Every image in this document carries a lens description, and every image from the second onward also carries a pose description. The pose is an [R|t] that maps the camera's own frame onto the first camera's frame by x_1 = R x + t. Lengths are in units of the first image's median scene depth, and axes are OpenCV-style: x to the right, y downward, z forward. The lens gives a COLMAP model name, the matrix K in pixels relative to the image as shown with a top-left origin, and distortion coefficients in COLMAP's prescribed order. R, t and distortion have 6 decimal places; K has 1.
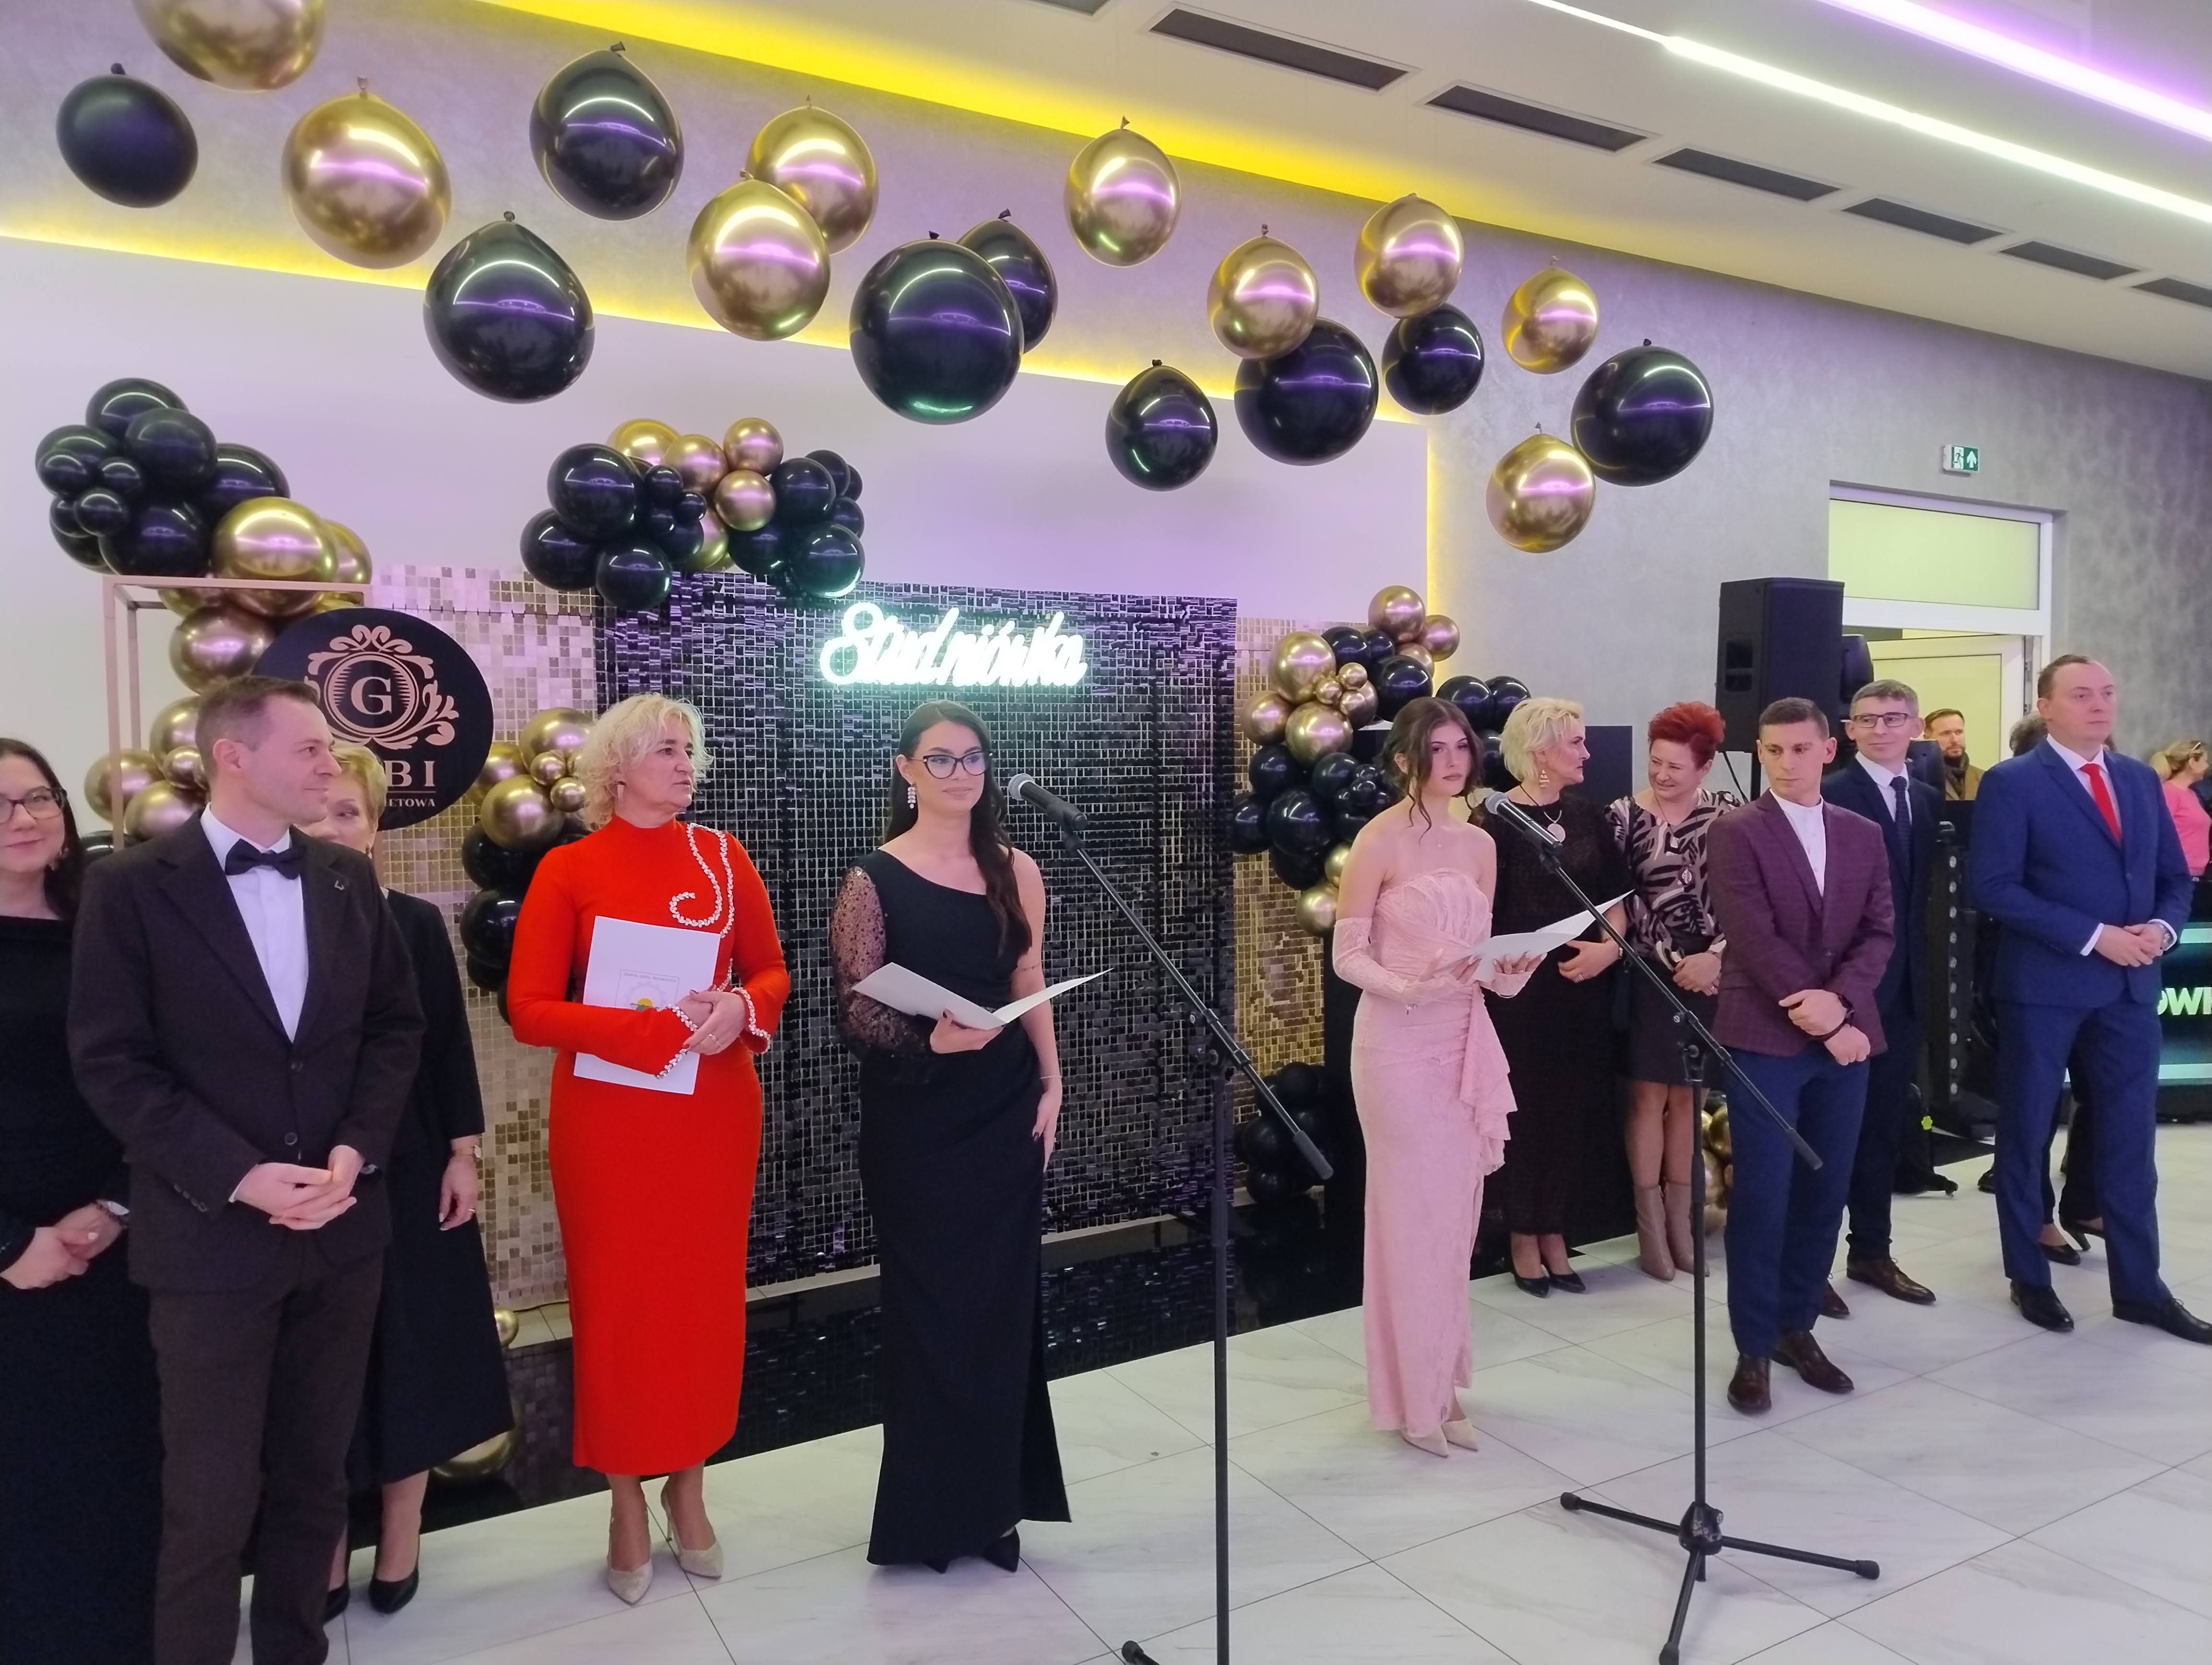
lens RADIAL K [[1525.7, 0, 1129.6], [0, 1525.7, 827.9], [0, 0, 1]] dist [0.047588, -0.046973]
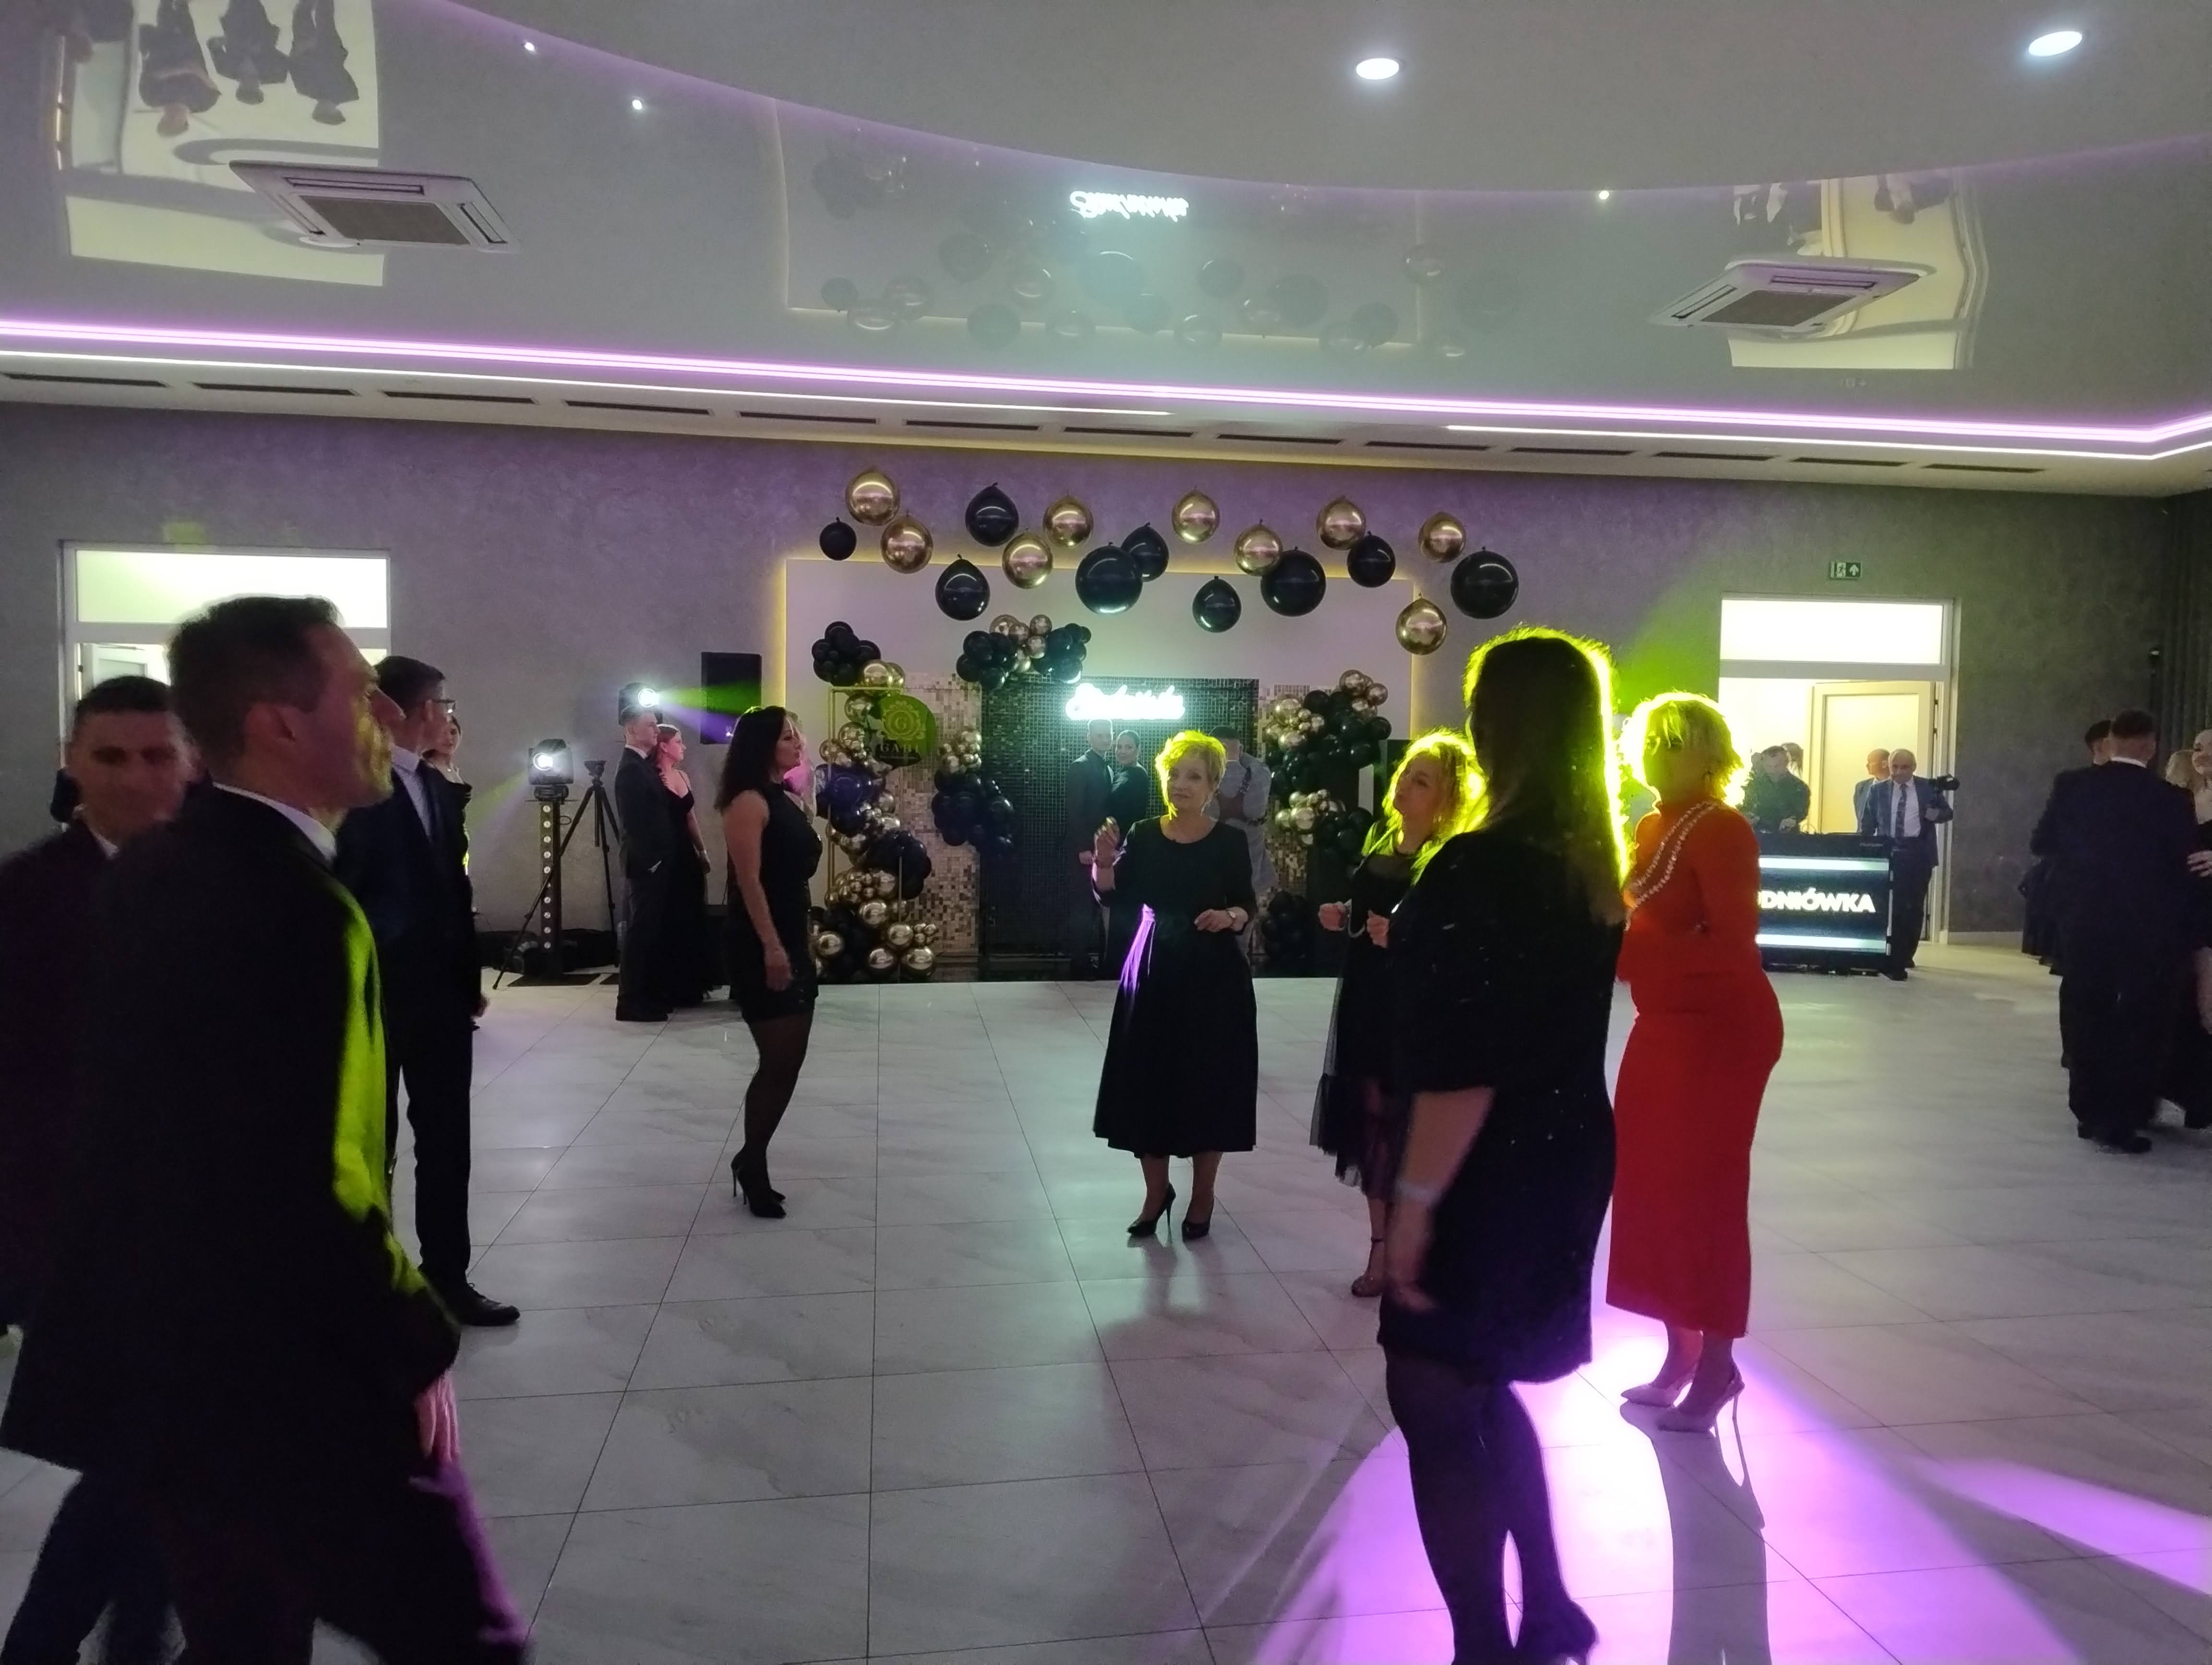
lens RADIAL K [[1525.7, 0, 1118.2], [0, 1525.7, 802.5], [0, 0, 1]] dist [0.047588, -0.046973]
pose [[0.936938, 0.036481, -0.347585, 0.747020], [-0.038987, 0.999240, -0.000217, 0.042883], [0.347313, 0.013755, 0.937648, -1.302824]]
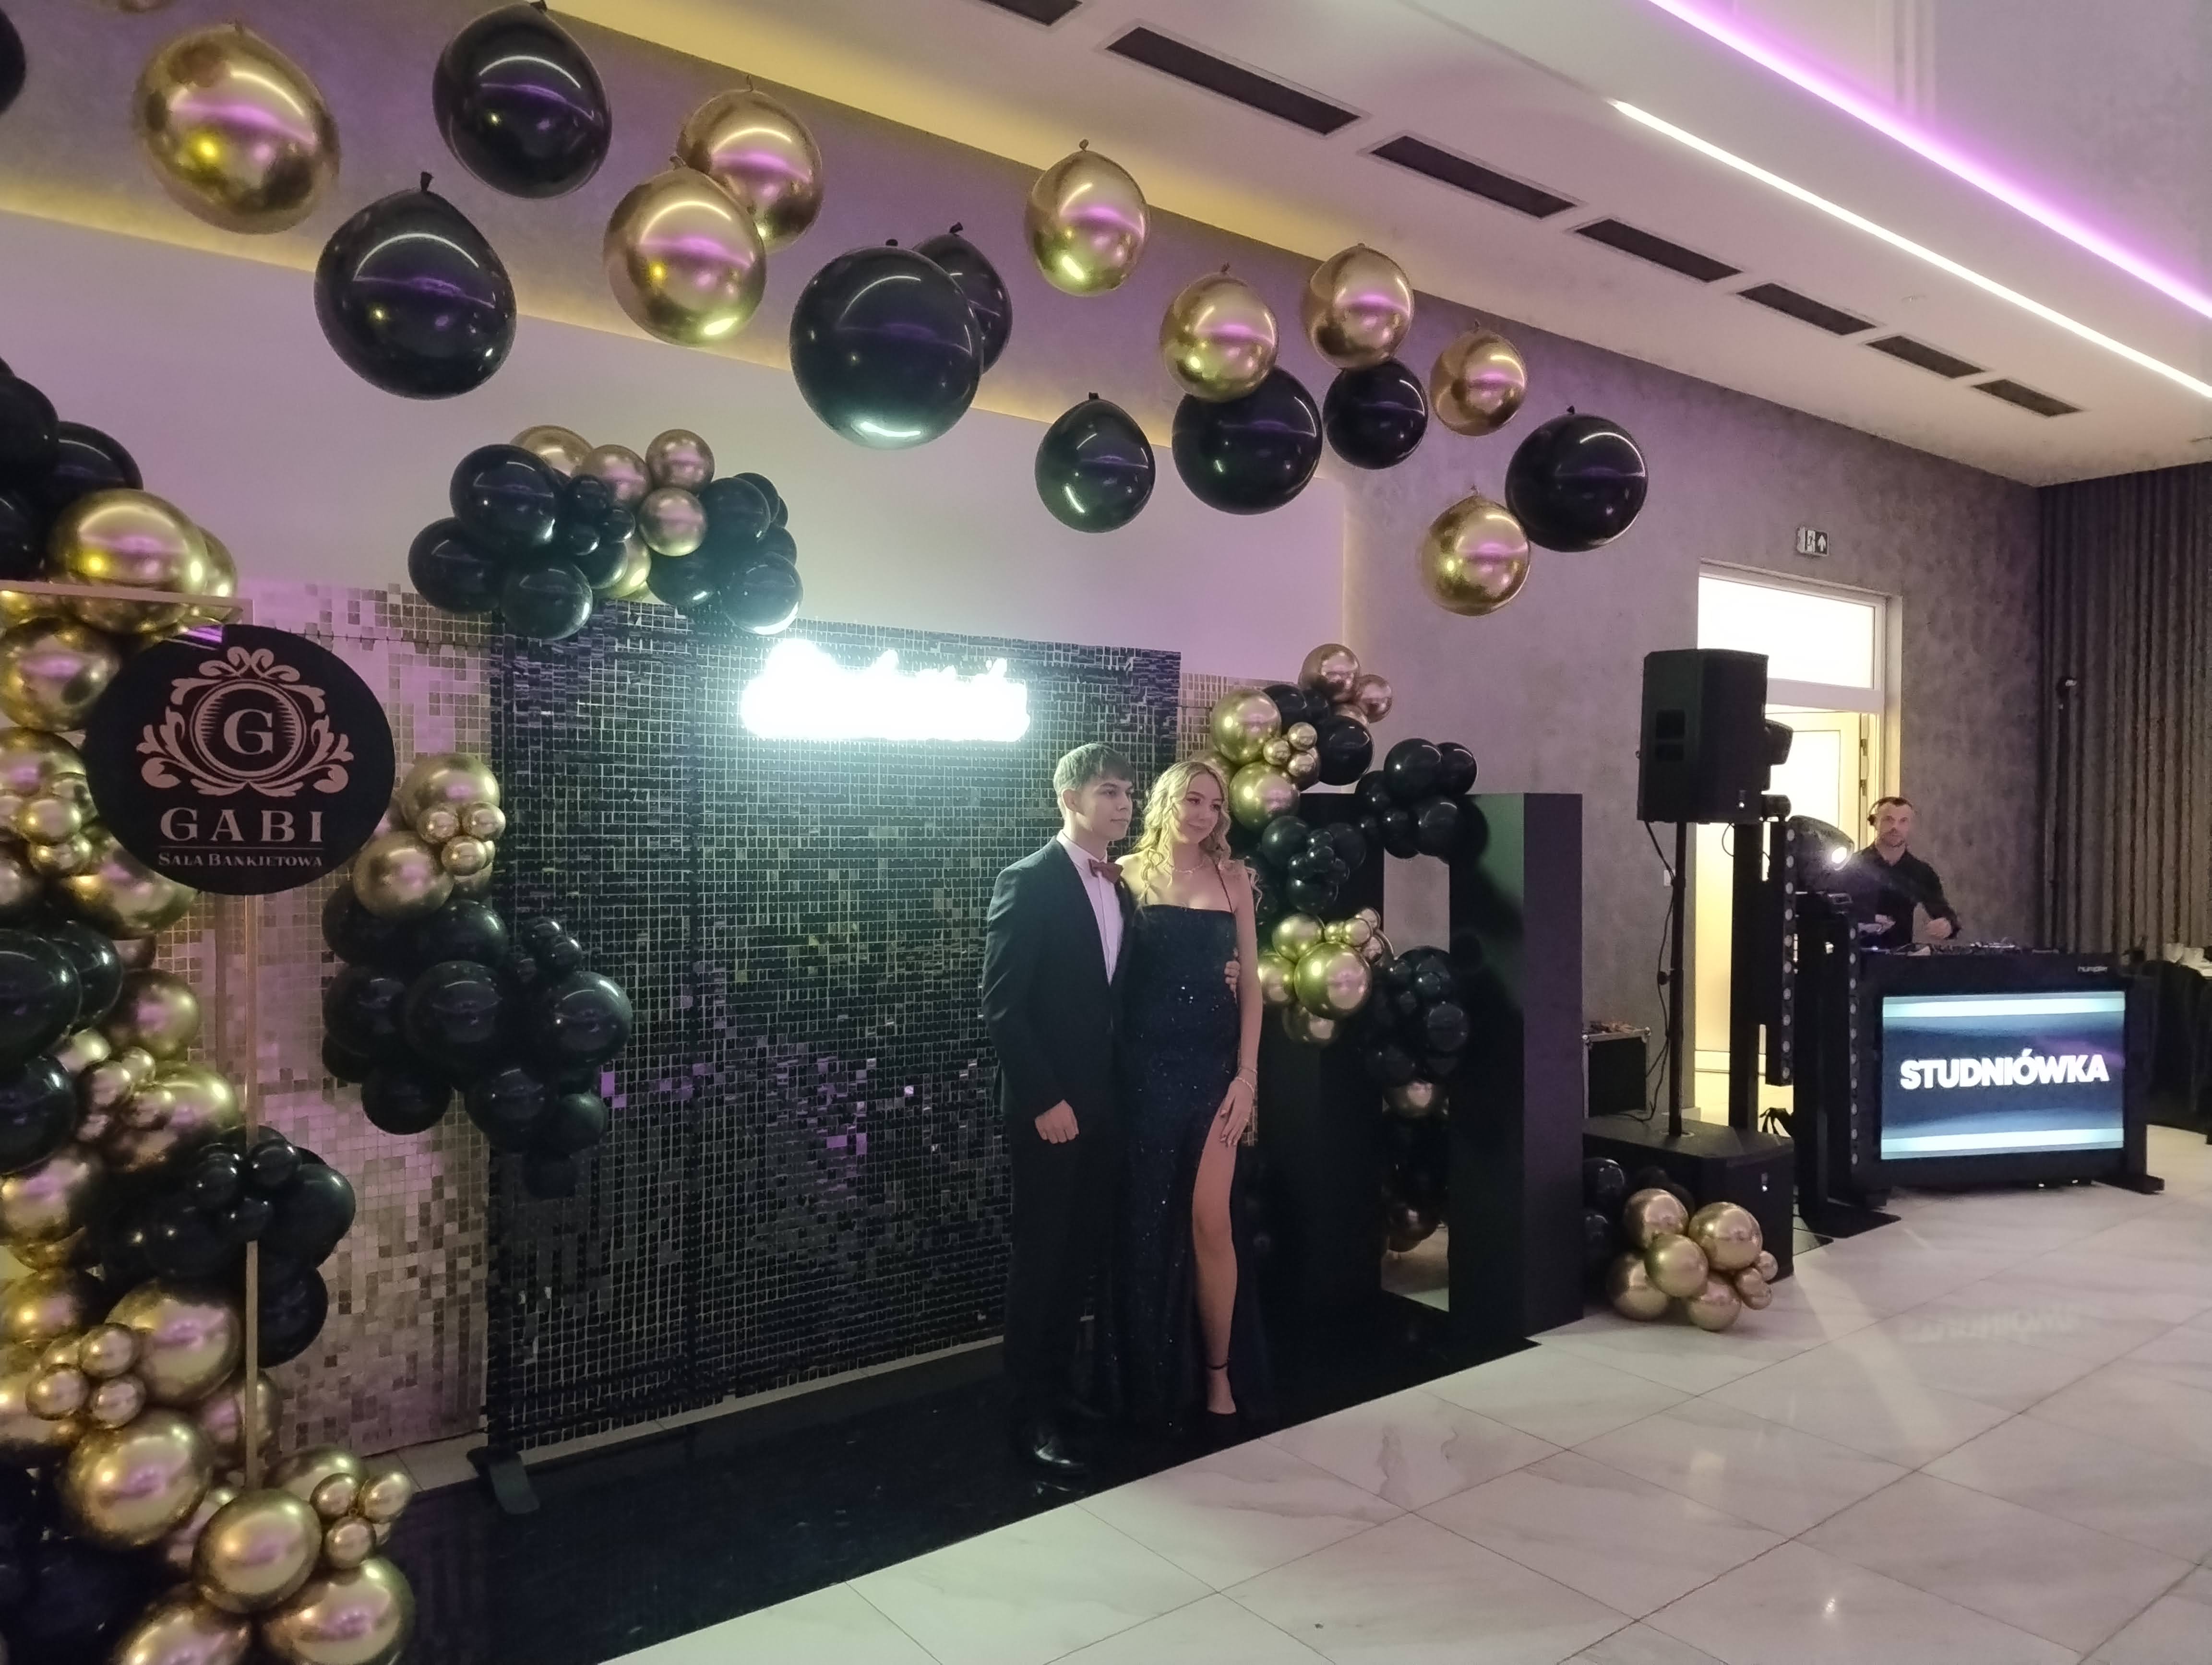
lens RADIAL K [[1525.7, 0, 1131.4], [0, 1525.7, 835.0], [0, 0, 1]] dist [0.047588, -0.046973]
pose [[0.990105, 0.016232, 0.139389, -0.102584], [-0.011871, 0.999415, -0.032058, -0.007070], [-0.139828, 0.030087, 0.989719, 0.085672]]
